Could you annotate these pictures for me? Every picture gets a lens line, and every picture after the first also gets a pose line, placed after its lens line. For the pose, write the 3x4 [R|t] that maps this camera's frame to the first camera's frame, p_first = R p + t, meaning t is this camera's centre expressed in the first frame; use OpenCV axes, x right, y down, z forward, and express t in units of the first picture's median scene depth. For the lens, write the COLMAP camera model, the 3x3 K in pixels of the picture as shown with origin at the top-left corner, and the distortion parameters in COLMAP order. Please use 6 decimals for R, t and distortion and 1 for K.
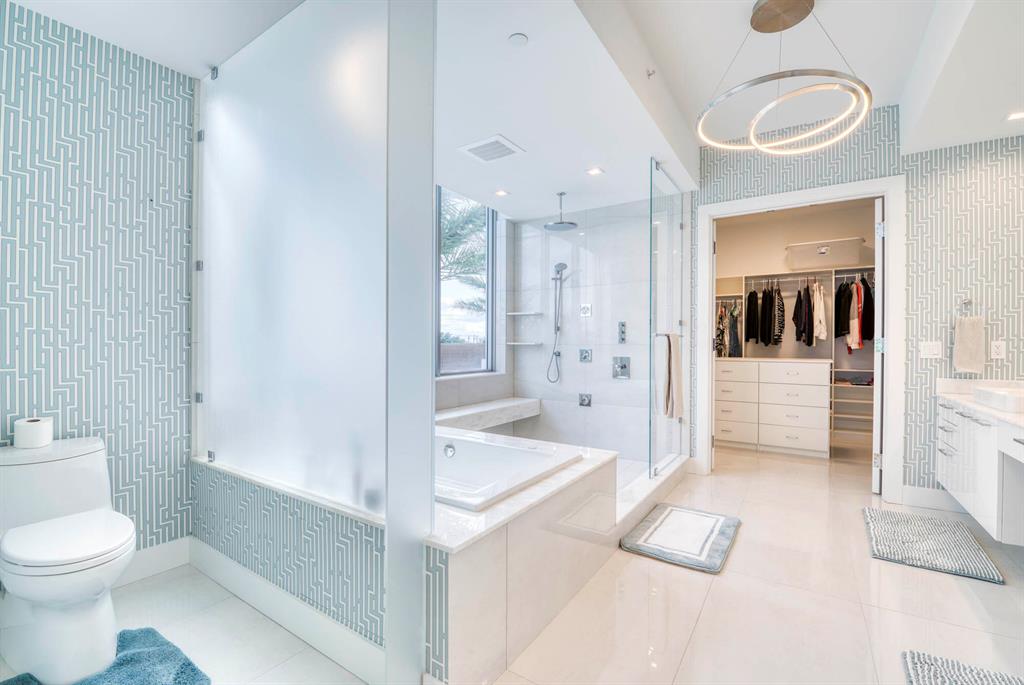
lens RADIAL K [[440.5, 0, 512.0], [0, 440.5, 342.5], [0, 0, 1]] dist [-0.002716, -0.010810]
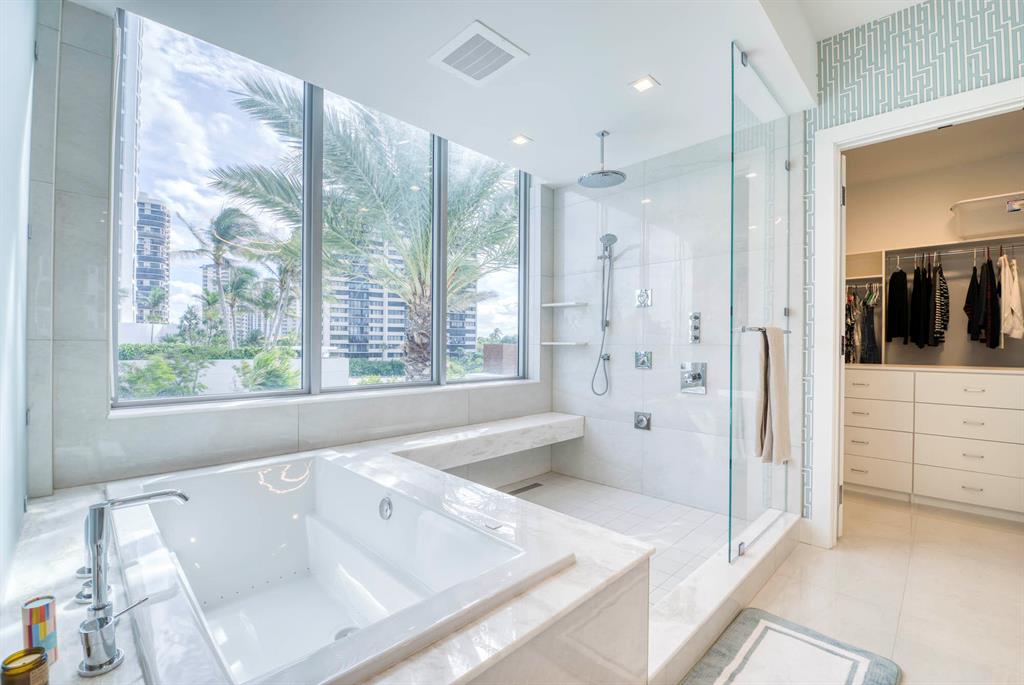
lens RADIAL K [[440.5, 0, 512.0], [0, 440.5, 342.5], [0, 0, 1]] dist [-0.002716, -0.010810]
pose [[0.980358, 0.001761, -0.197221, 0.094516], [-0.002089, 0.999997, -0.001459, 0.002159], [0.197217, 0.001842, 0.980358, 0.236186]]
